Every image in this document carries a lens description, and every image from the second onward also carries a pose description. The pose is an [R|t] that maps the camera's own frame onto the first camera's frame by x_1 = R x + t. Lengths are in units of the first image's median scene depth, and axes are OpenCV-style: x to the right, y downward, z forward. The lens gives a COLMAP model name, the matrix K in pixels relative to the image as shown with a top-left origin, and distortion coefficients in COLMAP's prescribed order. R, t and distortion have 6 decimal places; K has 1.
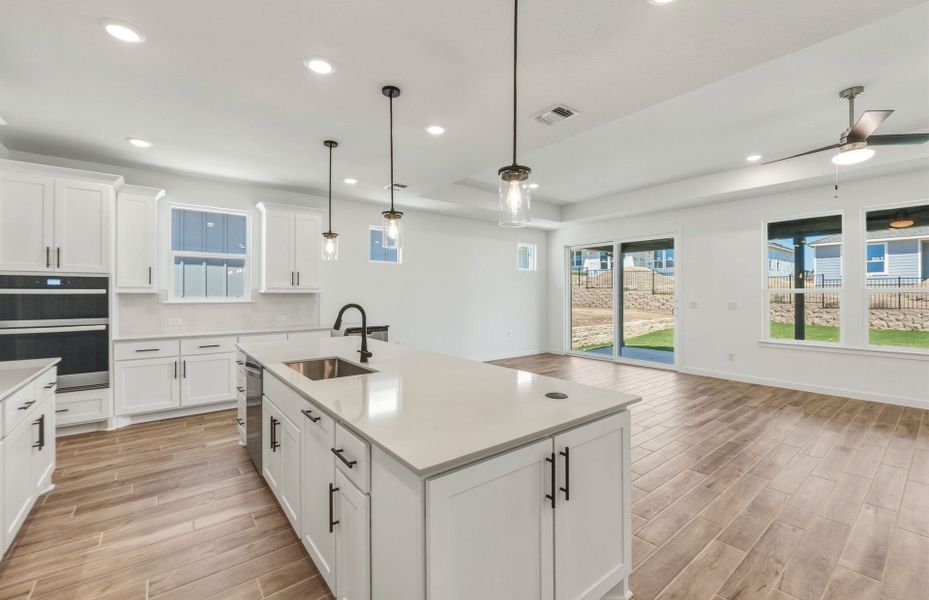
lens RADIAL K [[390.0, 0, 470.5], [0, 390.0, 292.0], [0, 0, 1]] dist [-0.002888, -0.000833]
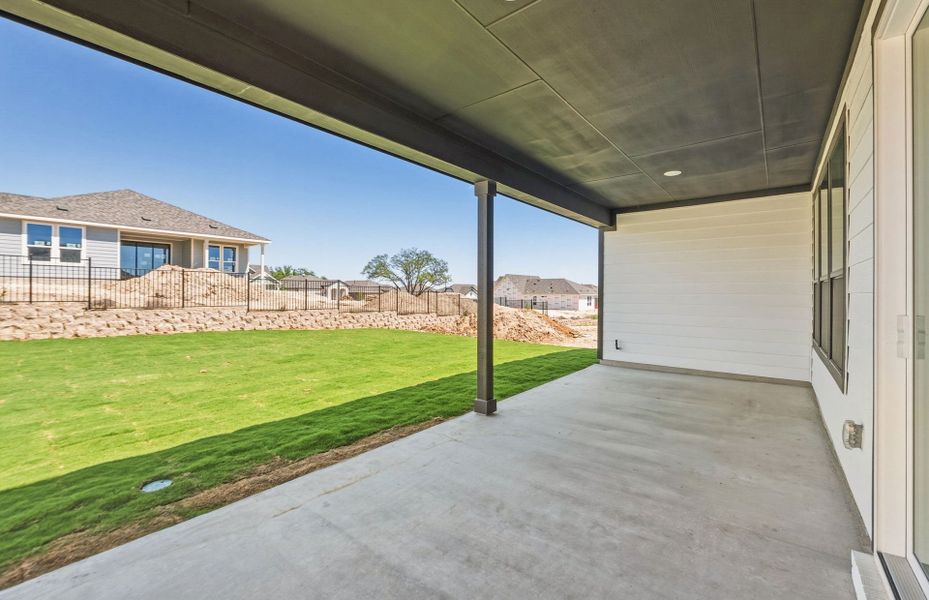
lens RADIAL K [[390.0, 0, 470.5], [0, 390.0, 292.0], [0, 0, 1]] dist [-0.002888, -0.000833]
pose [[-0.227018, 0.006335, 0.973870, 0.264001], [-0.009174, 0.999921, -0.008643, 0.022007], [-0.973847, -0.010896, -0.226941, 1.074819]]
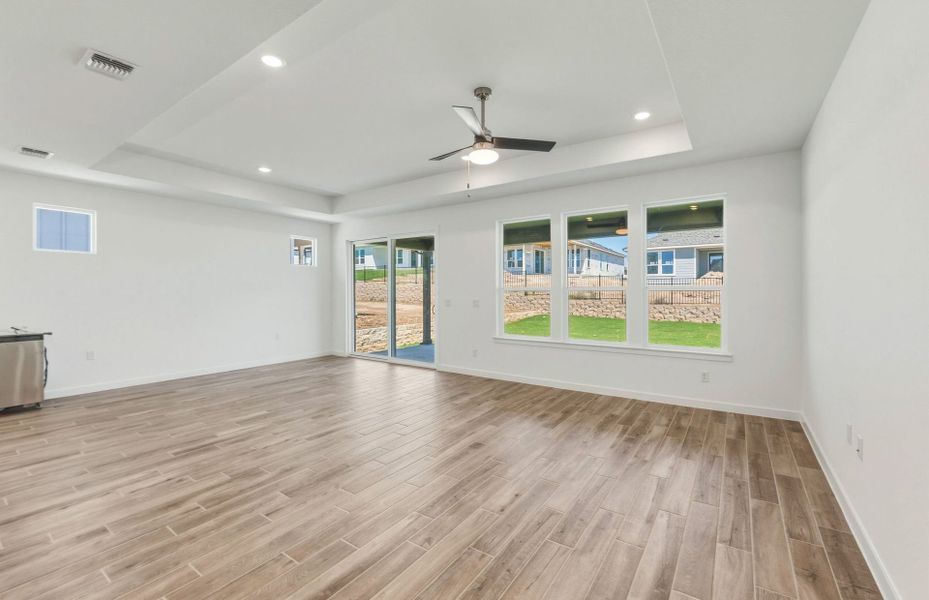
lens RADIAL K [[390.0, 0, 470.5], [0, 390.0, 292.0], [0, 0, 1]] dist [-0.002888, -0.000833]
pose [[0.957213, -0.000785, 0.289382, 0.260679], [-0.001161, 0.999978, 0.006551, -0.001494], [-0.289381, -0.006606, 0.957191, 0.014076]]
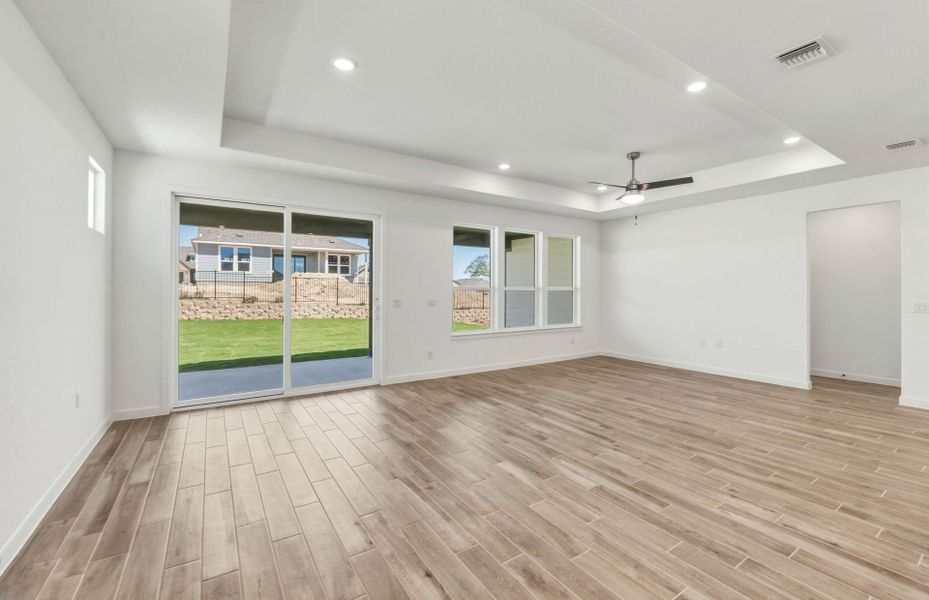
lens RADIAL K [[390.0, 0, 470.5], [0, 390.0, 292.0], [0, 0, 1]] dist [-0.002888, -0.000833]
pose [[0.080512, -0.002307, 0.996751, -0.219427], [-0.009867, 0.999946, 0.003112, 0.003283], [-0.996705, -0.010086, 0.080485, 0.601734]]
